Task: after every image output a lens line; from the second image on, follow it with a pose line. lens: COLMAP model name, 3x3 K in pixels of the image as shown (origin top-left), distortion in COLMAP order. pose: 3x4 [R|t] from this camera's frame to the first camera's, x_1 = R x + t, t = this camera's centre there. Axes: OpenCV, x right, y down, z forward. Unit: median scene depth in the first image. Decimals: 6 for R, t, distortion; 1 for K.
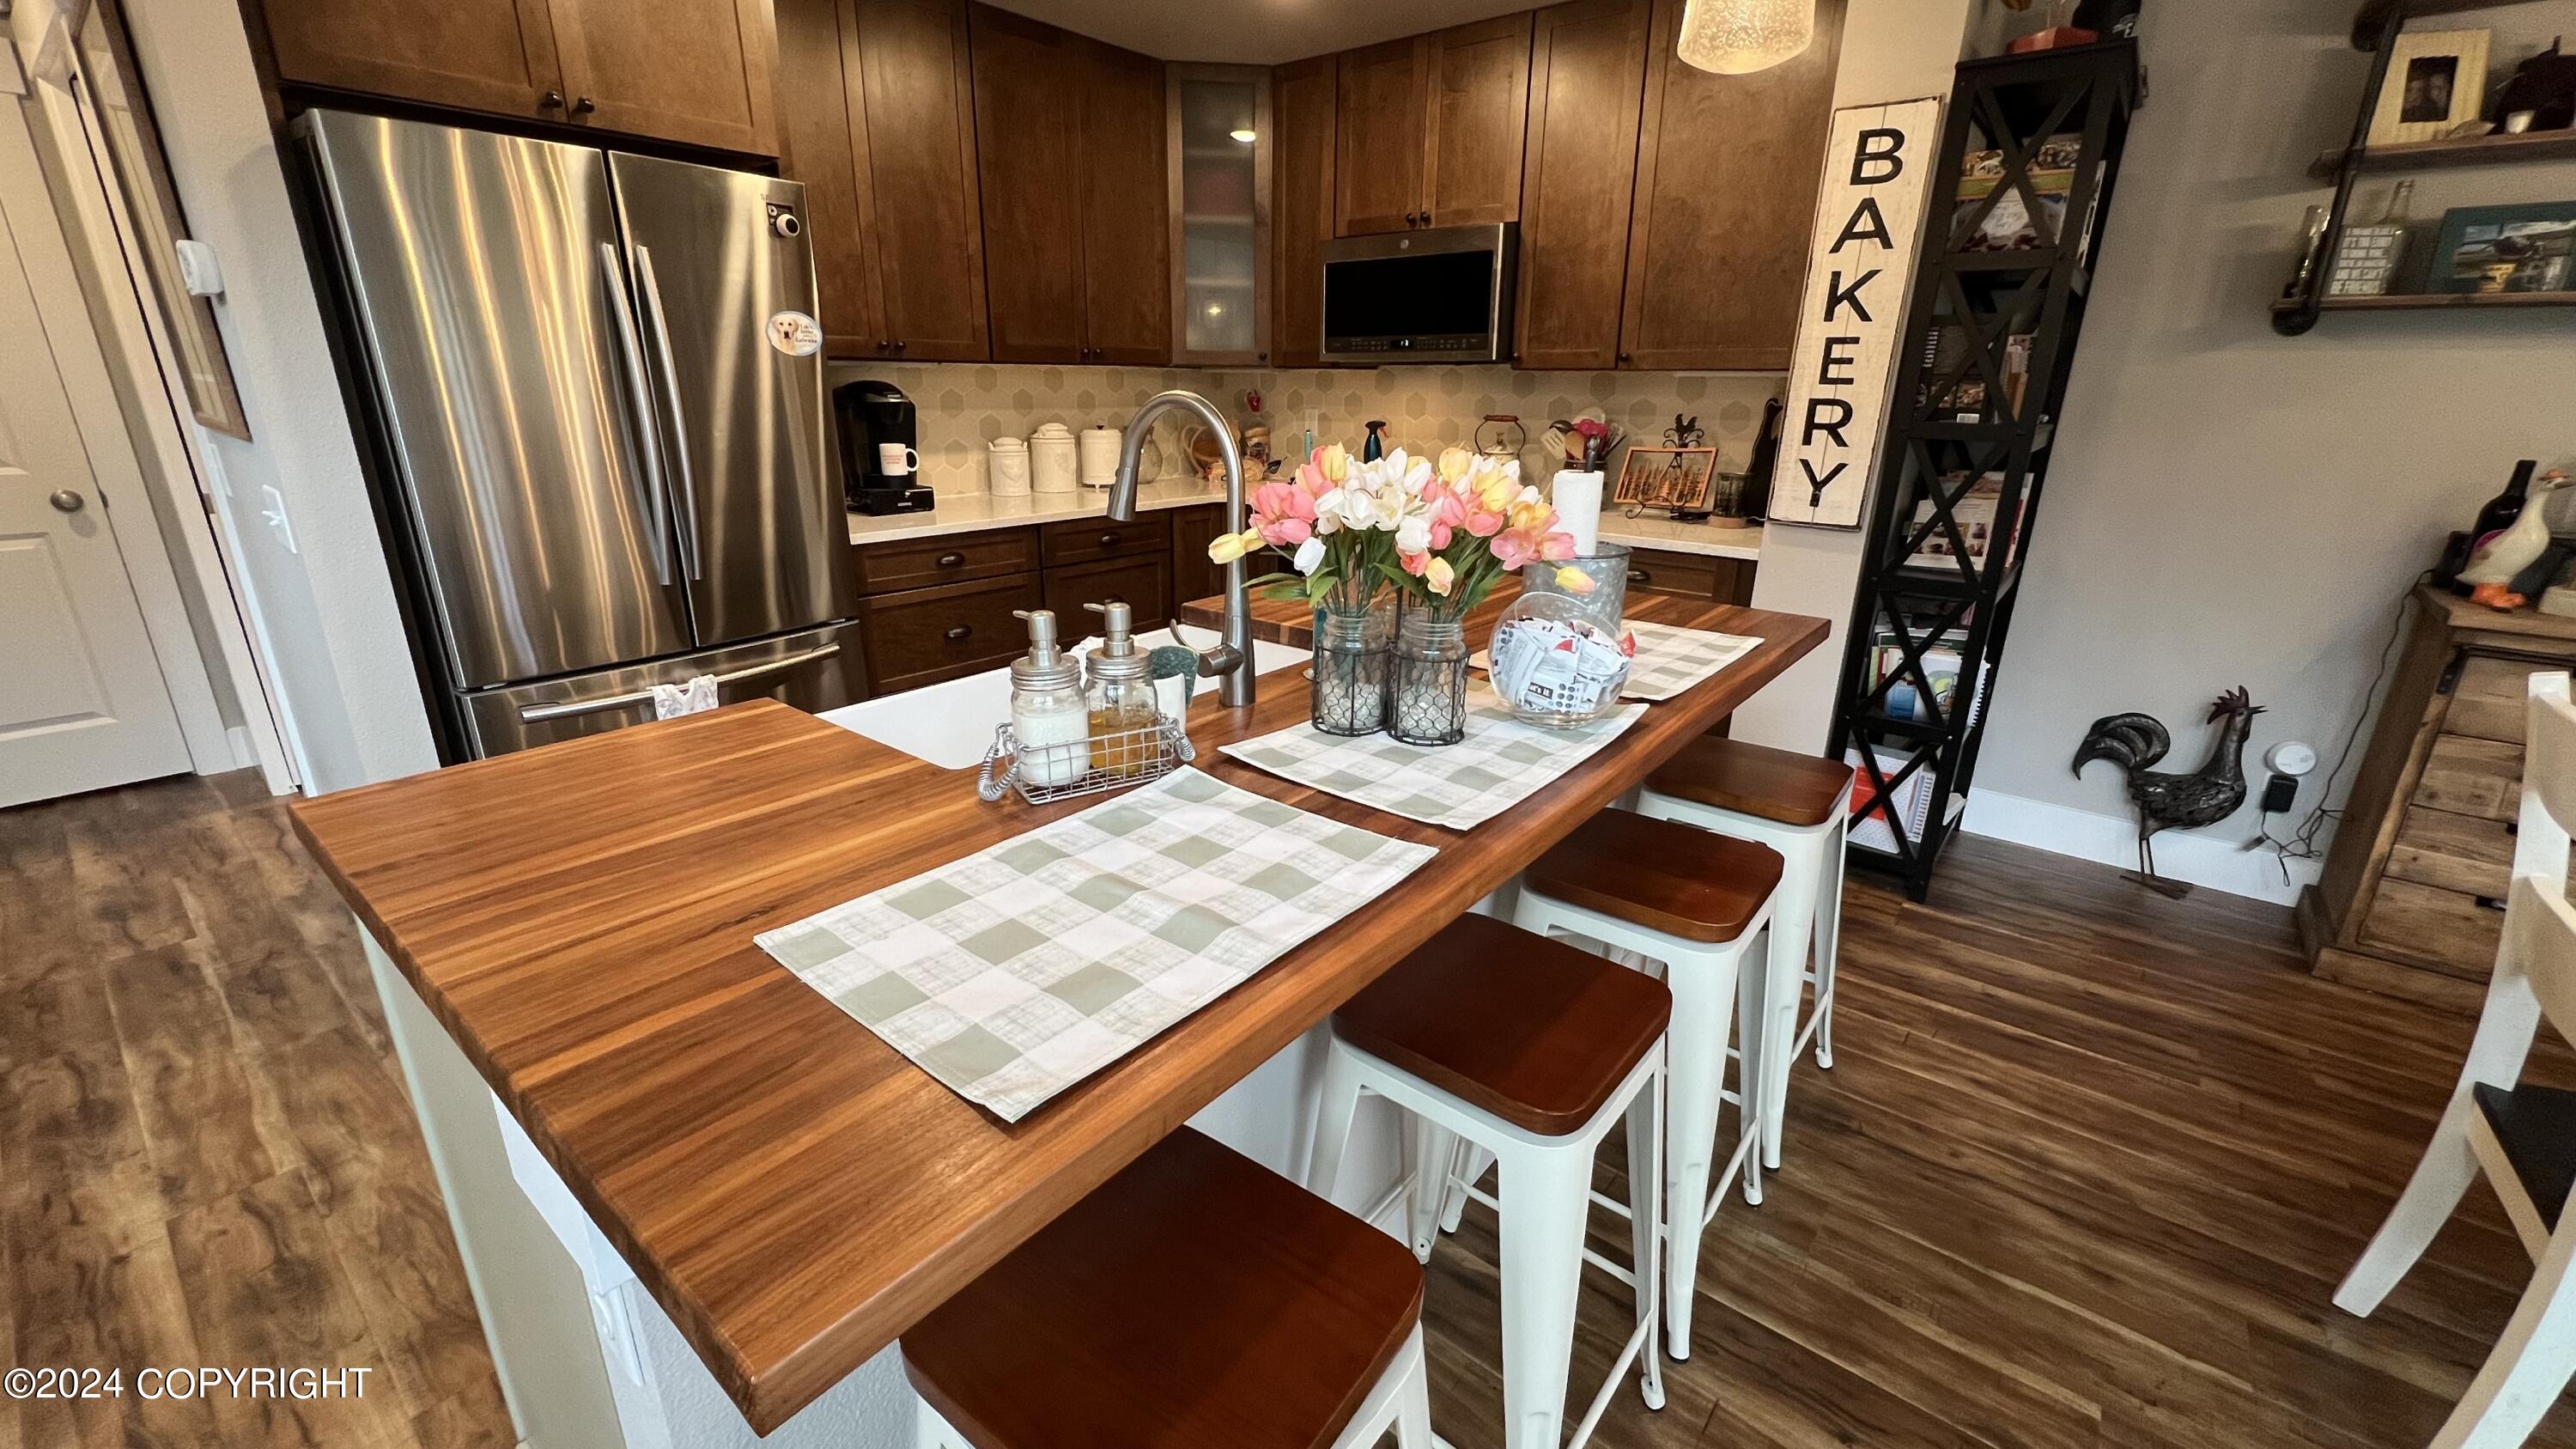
lens RADIAL K [[1032.3, 0, 1286.6], [0, 1032.3, 723.5], [0, 0, 1]] dist [-0.002325, 0.000338]
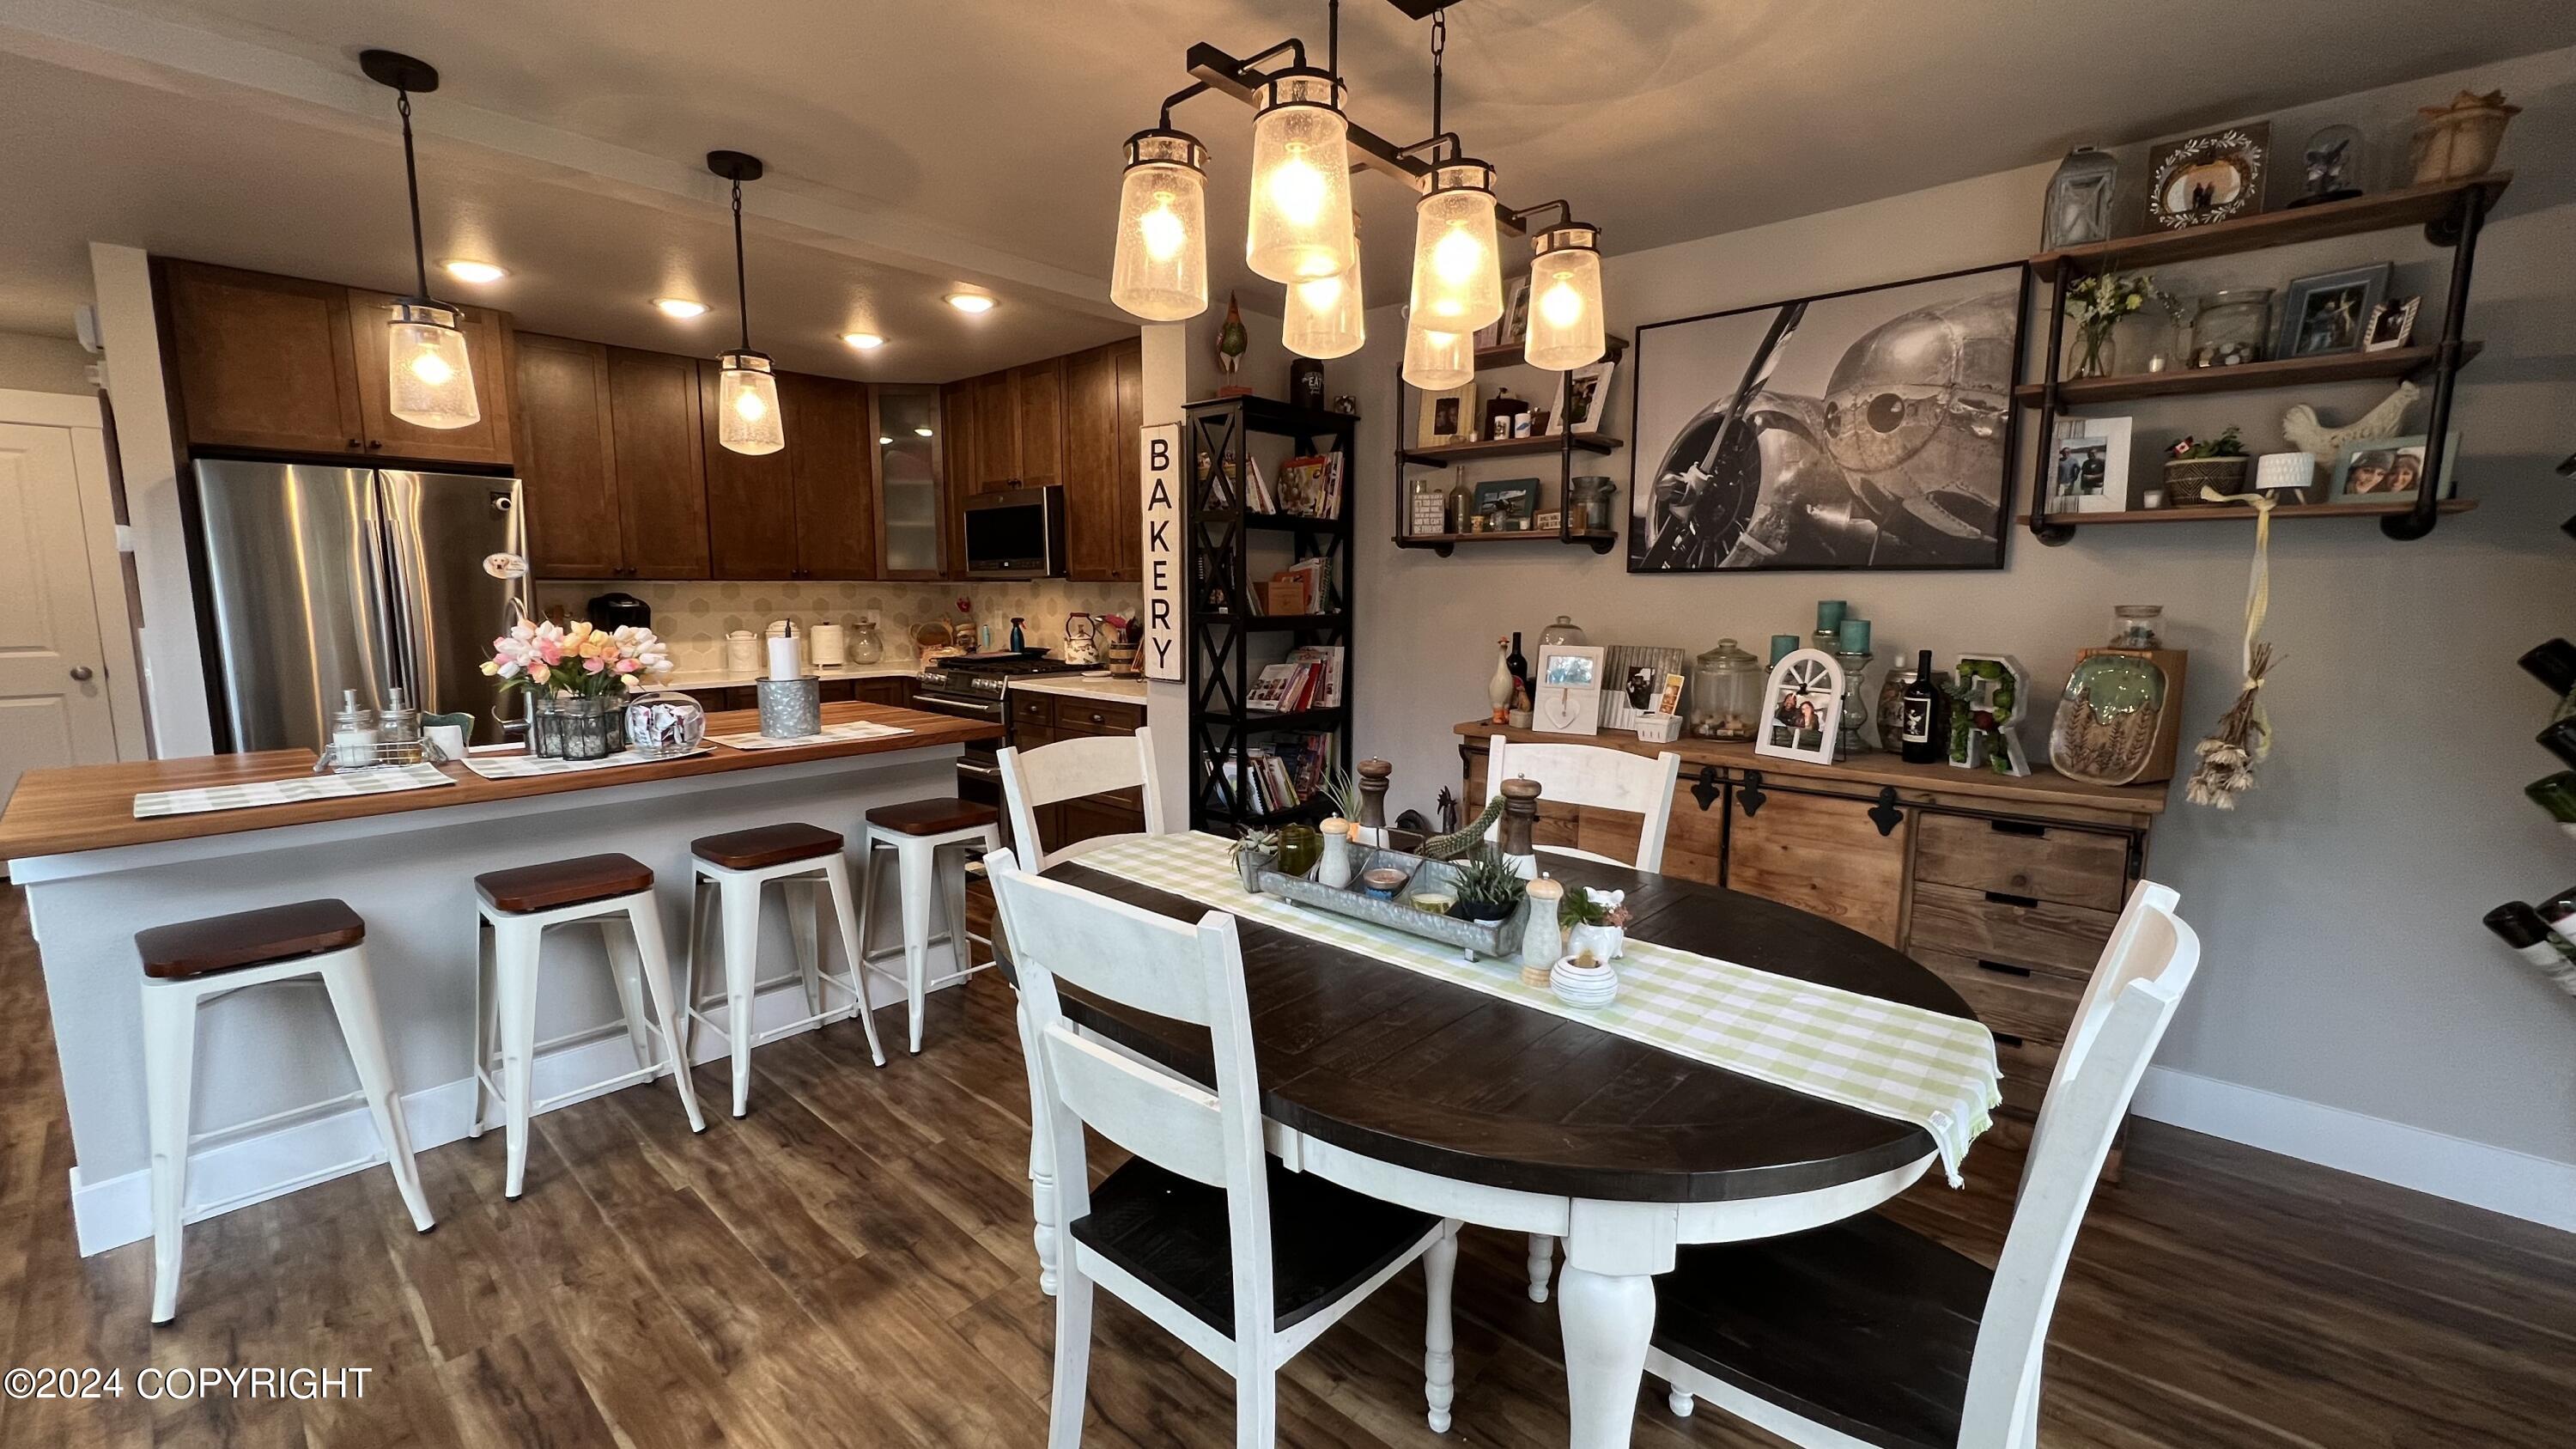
lens RADIAL K [[1024.0, 0, 1282.9], [0, 1024.0, 721.4], [0, 0, 1]] dist [-0.002692, -0.000270]
pose [[0.998923, -0.002562, -0.046328, 0.671569], [-0.006313, 0.981684, -0.190411, 0.132218], [0.045967, 0.190498, 0.980611, -0.389437]]
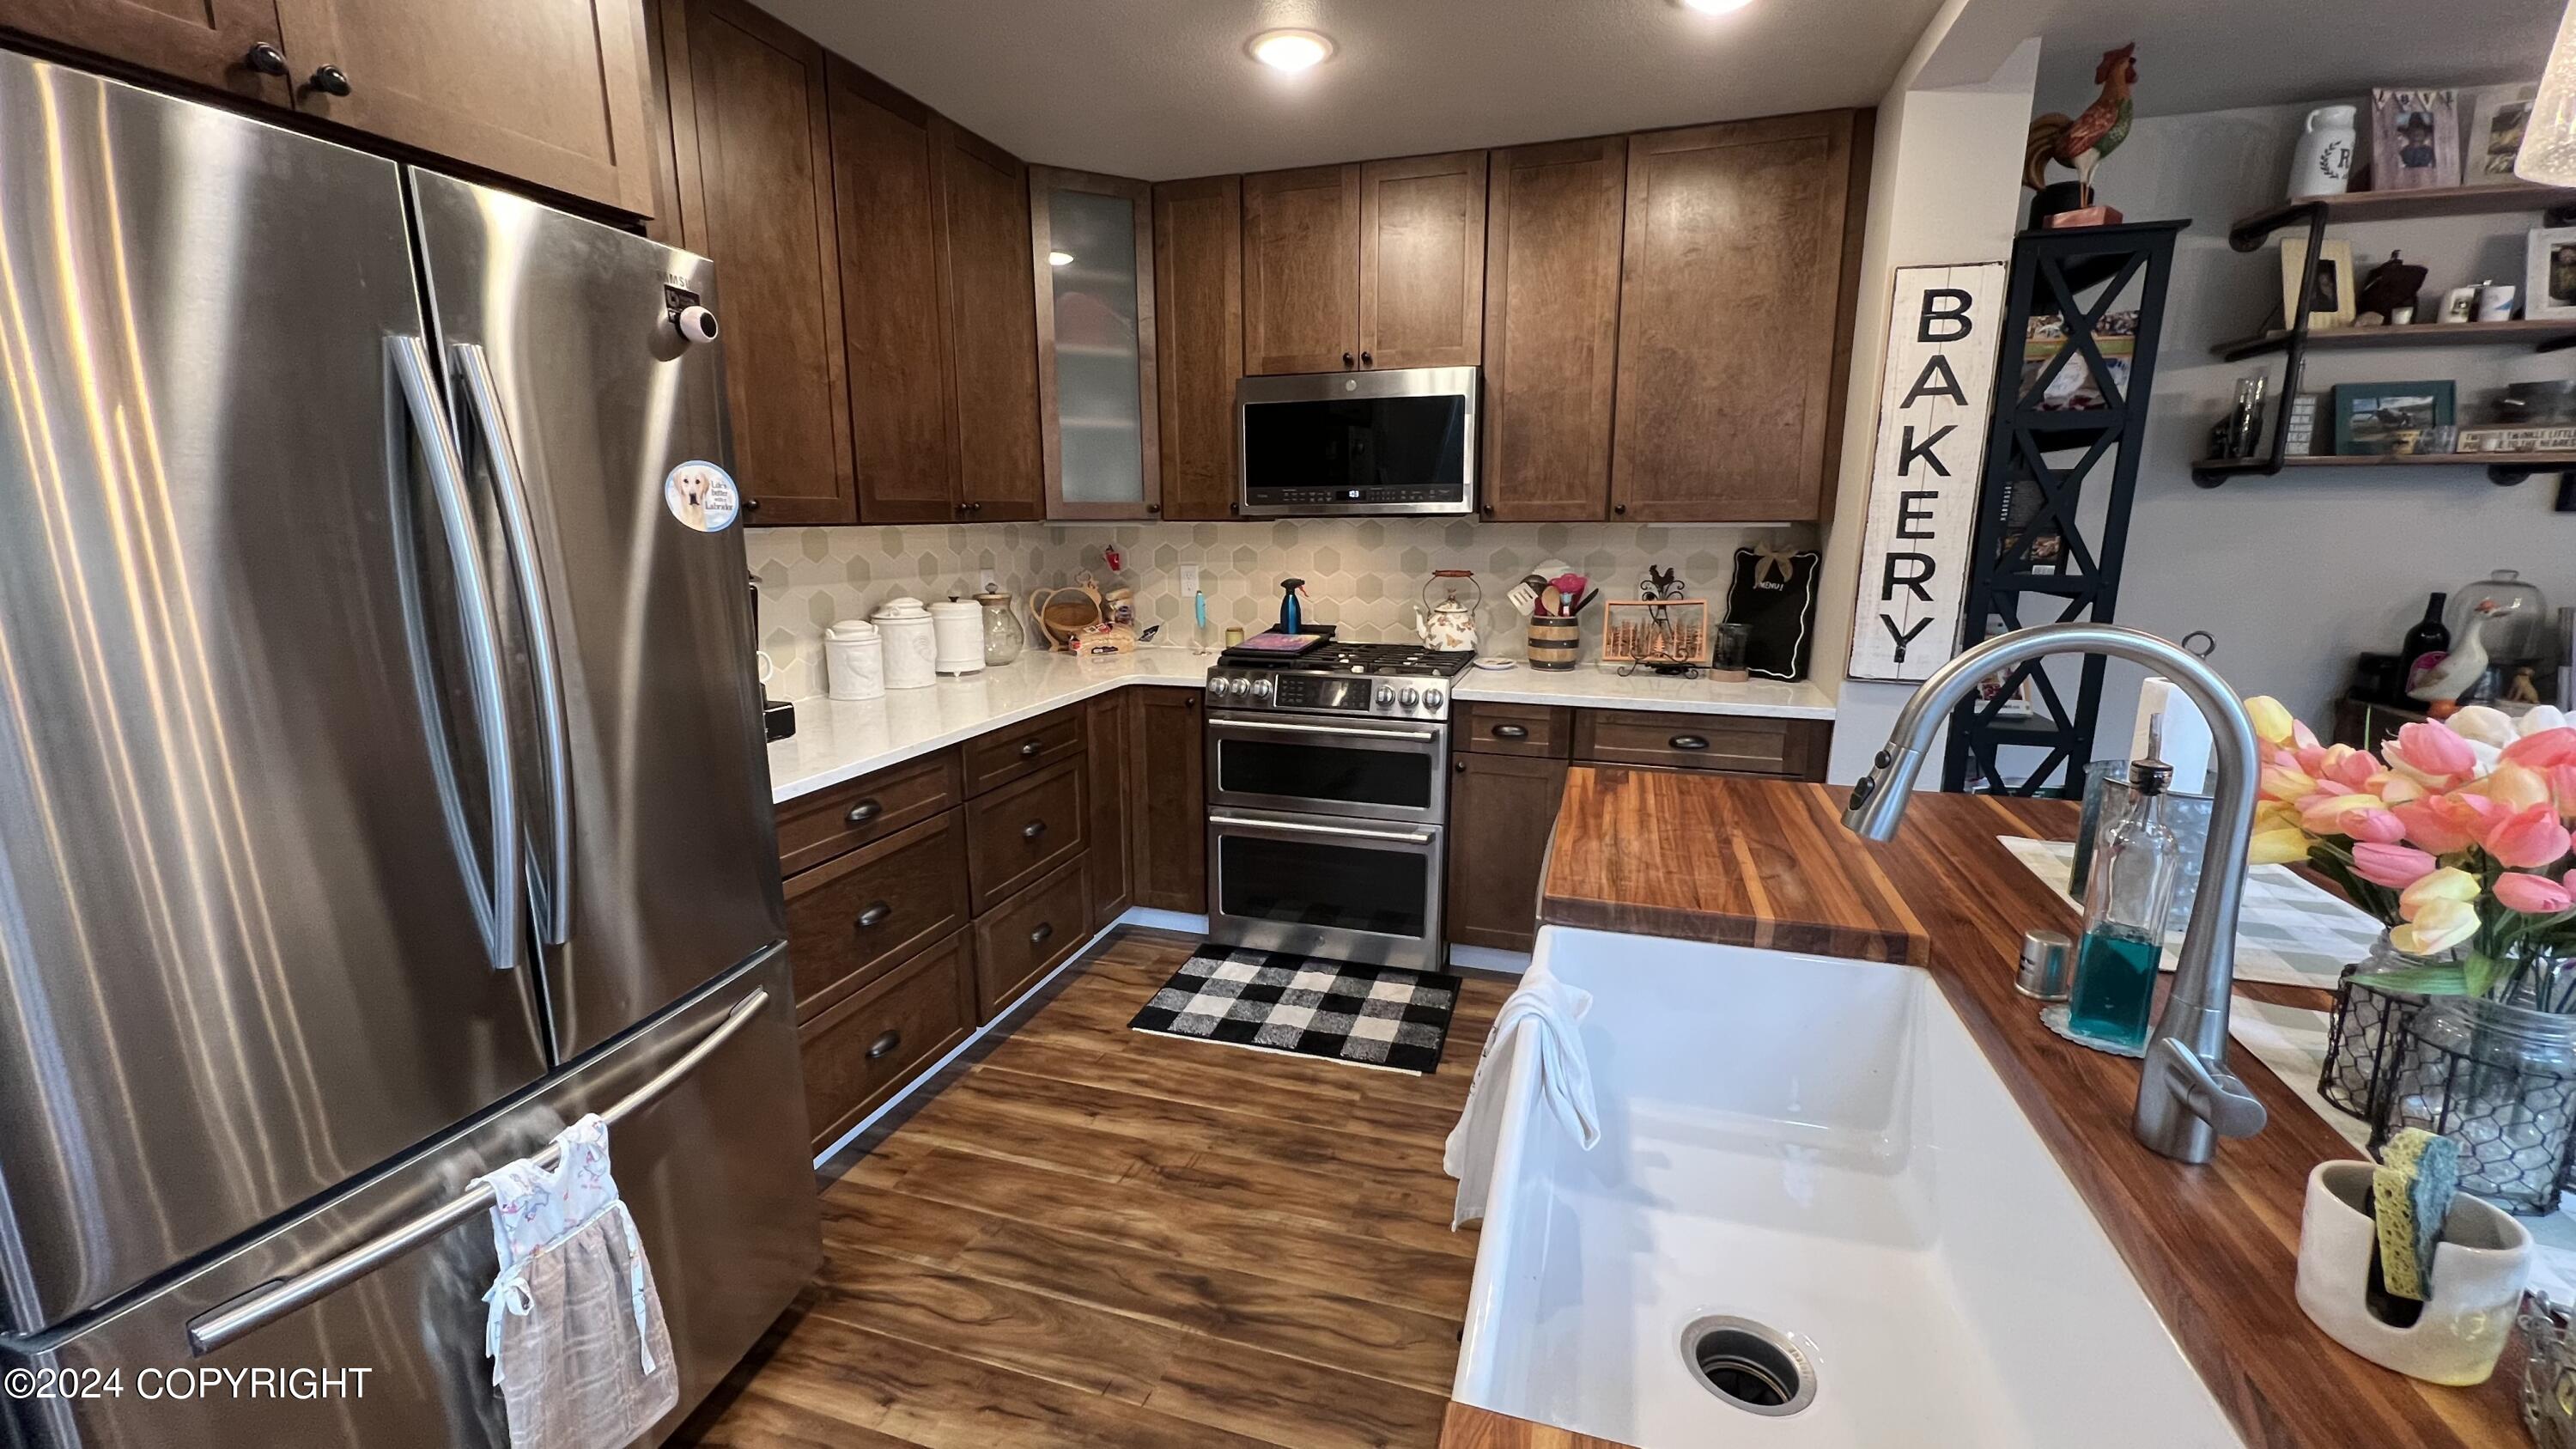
lens RADIAL K [[1032.3, 0, 1290.0], [0, 1032.3, 723.2], [0, 0, 1]] dist [-0.002325, 0.000338]
pose [[0.929894, -0.086055, 0.357620, -0.316583], [0.128689, 0.986916, -0.097138, -0.119648], [-0.344582, 0.136350, 0.928801, 0.281703]]
